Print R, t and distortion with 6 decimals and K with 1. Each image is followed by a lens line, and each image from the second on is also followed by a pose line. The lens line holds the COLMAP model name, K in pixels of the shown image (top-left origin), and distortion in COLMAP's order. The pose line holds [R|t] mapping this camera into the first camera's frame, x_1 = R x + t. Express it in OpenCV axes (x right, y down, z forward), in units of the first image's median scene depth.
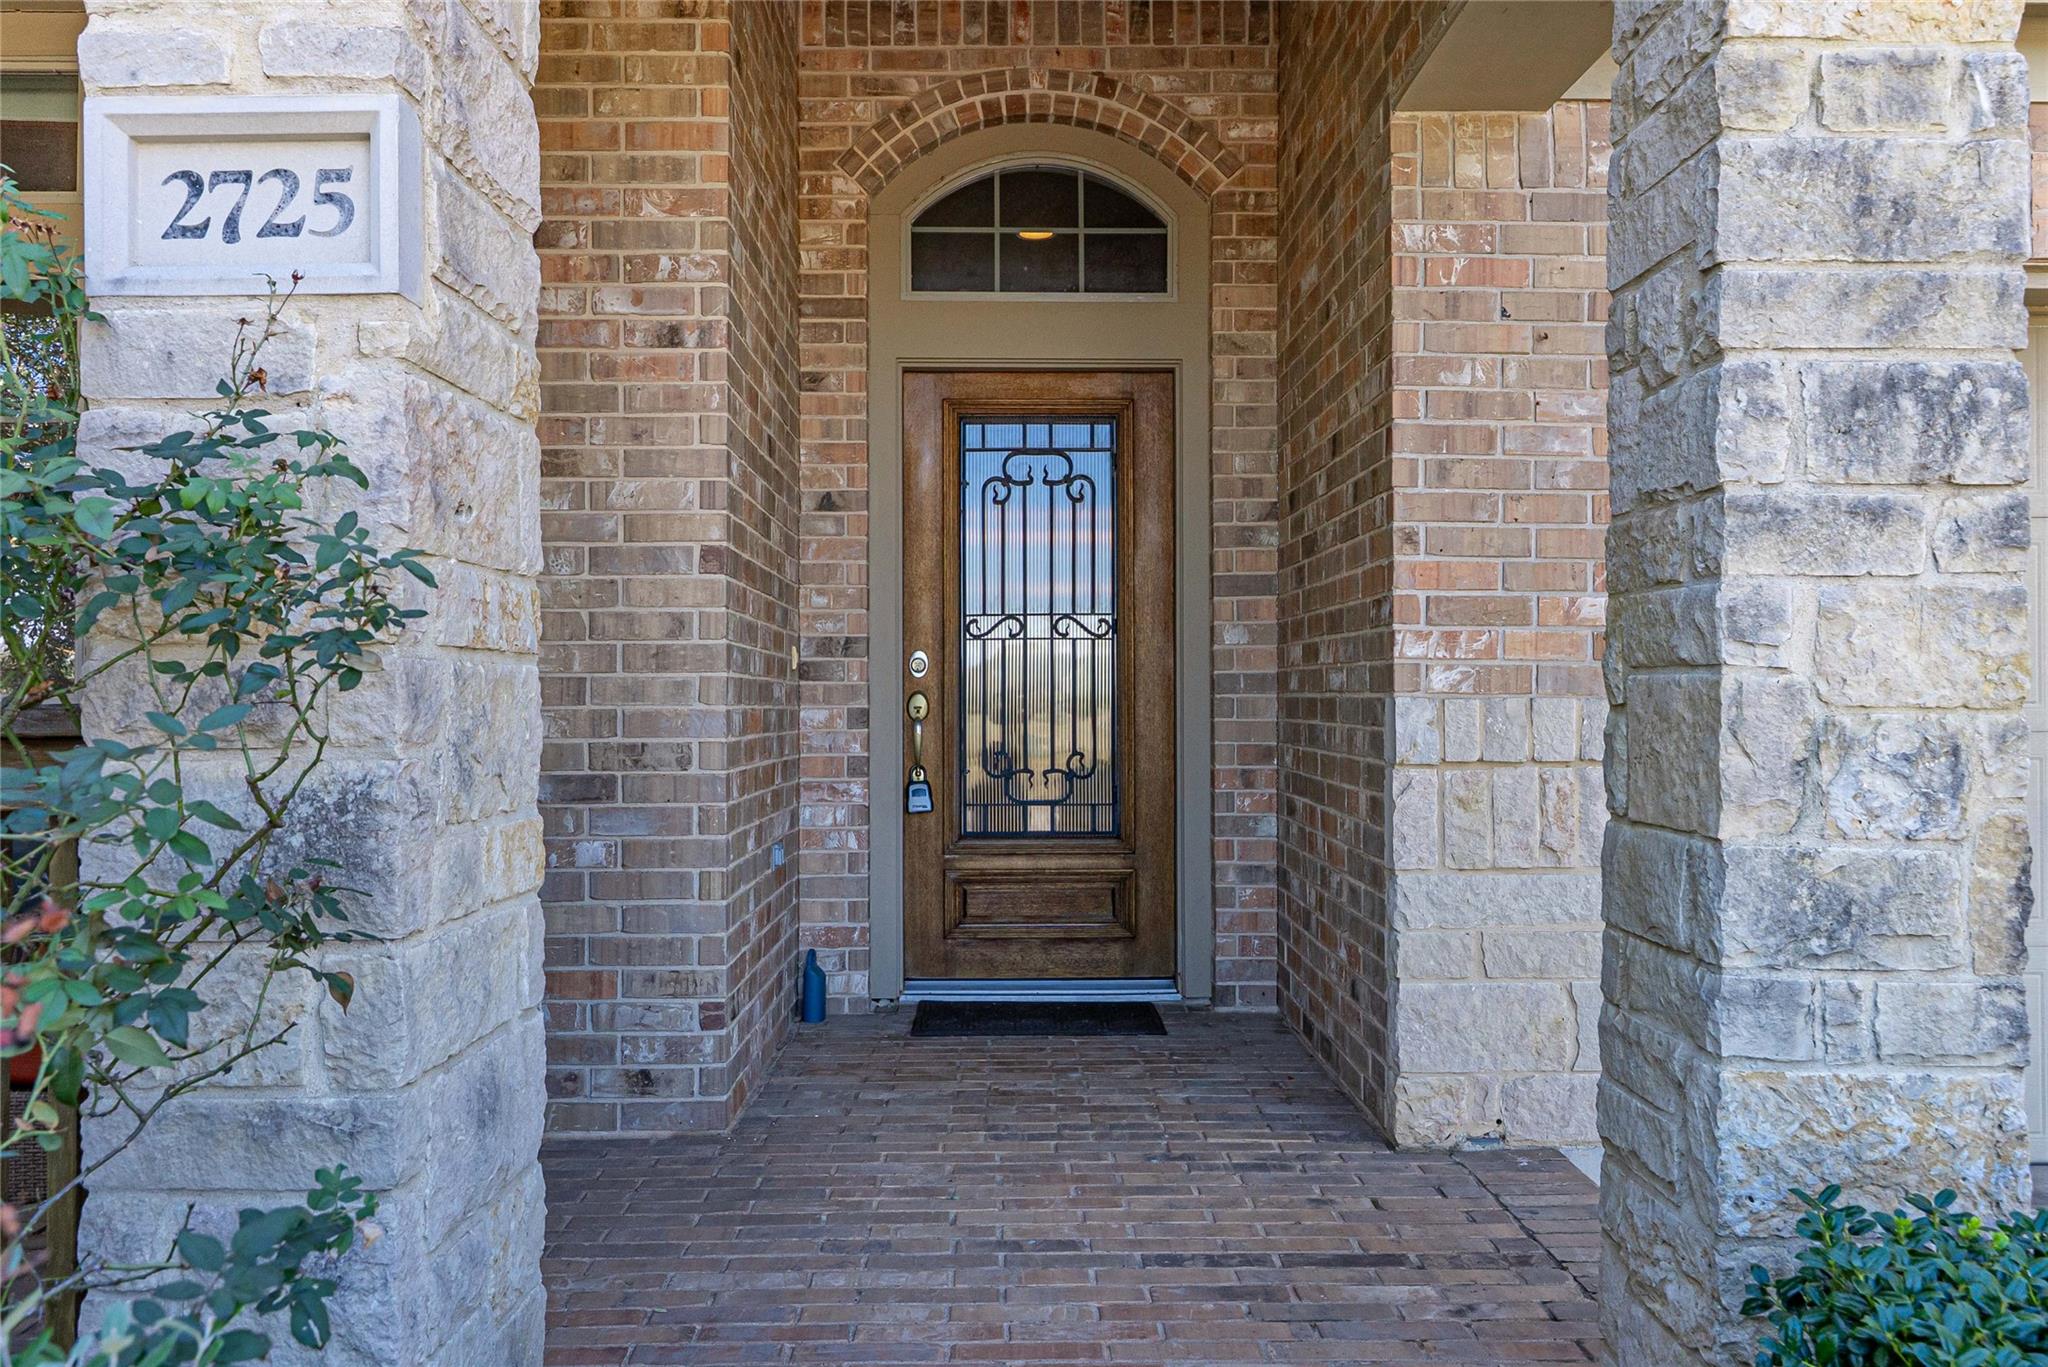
lens RADIAL K [[1579.7, 0, 1022.9], [0, 1579.7, 687.5], [0, 0, 1]] dist [-0.001513, 0.001043]
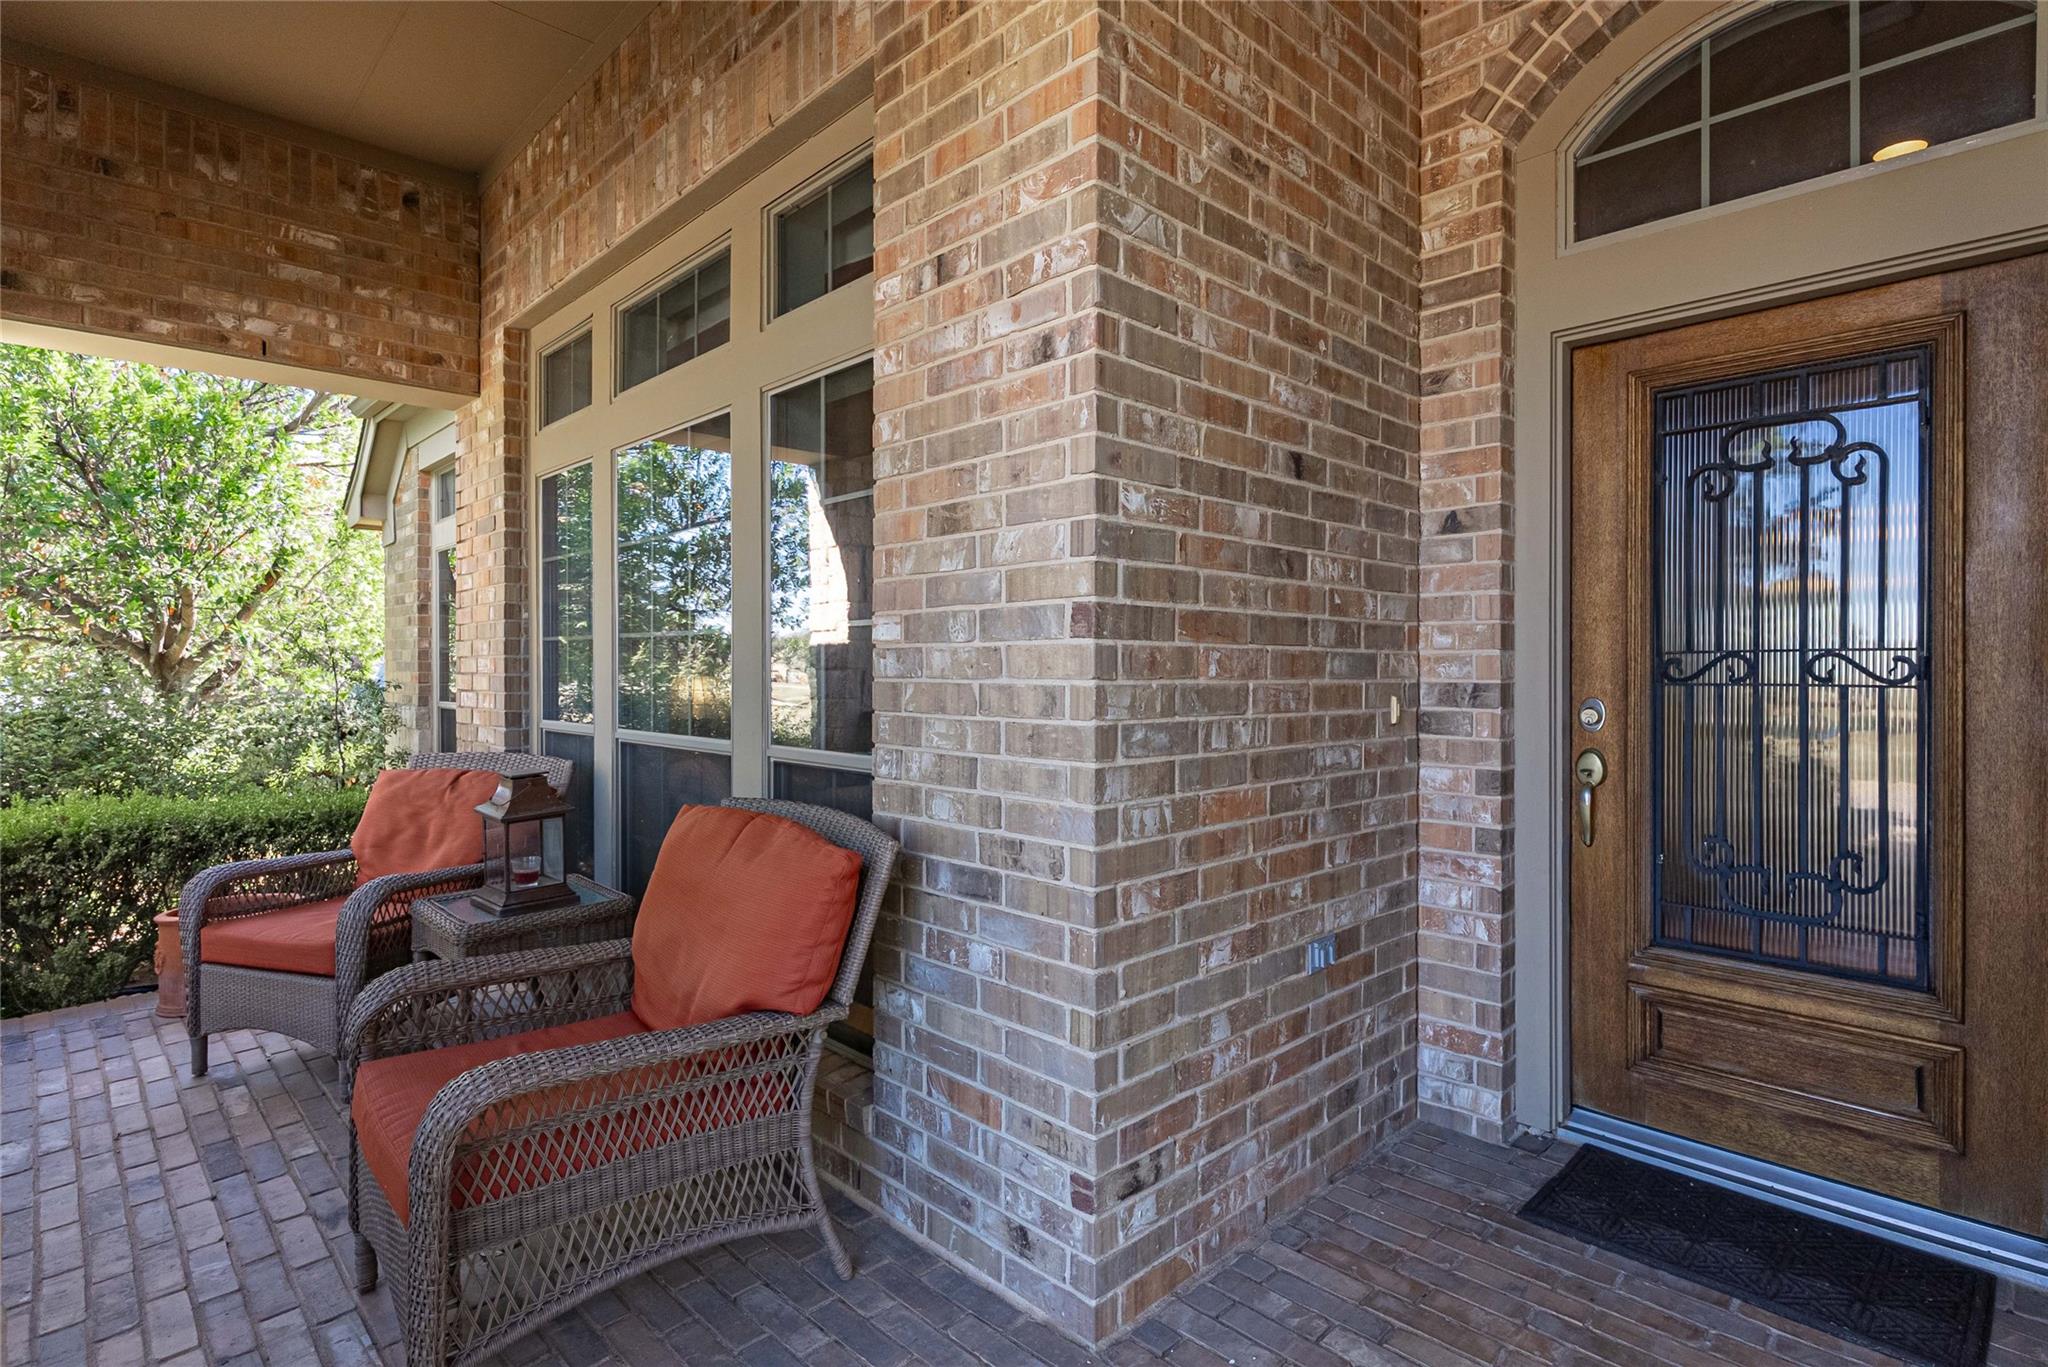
lens RADIAL K [[1008.6, 0, 1033.6], [0, 1008.6, 670.2], [0, 0, 1]] dist [0.002801, 0.000876]
pose [[0.687560, 0.005882, -0.726103, 0.113670], [0.002327, 0.999944, 0.010303, -0.044984], [0.726124, -0.008773, 0.687508, 0.468039]]
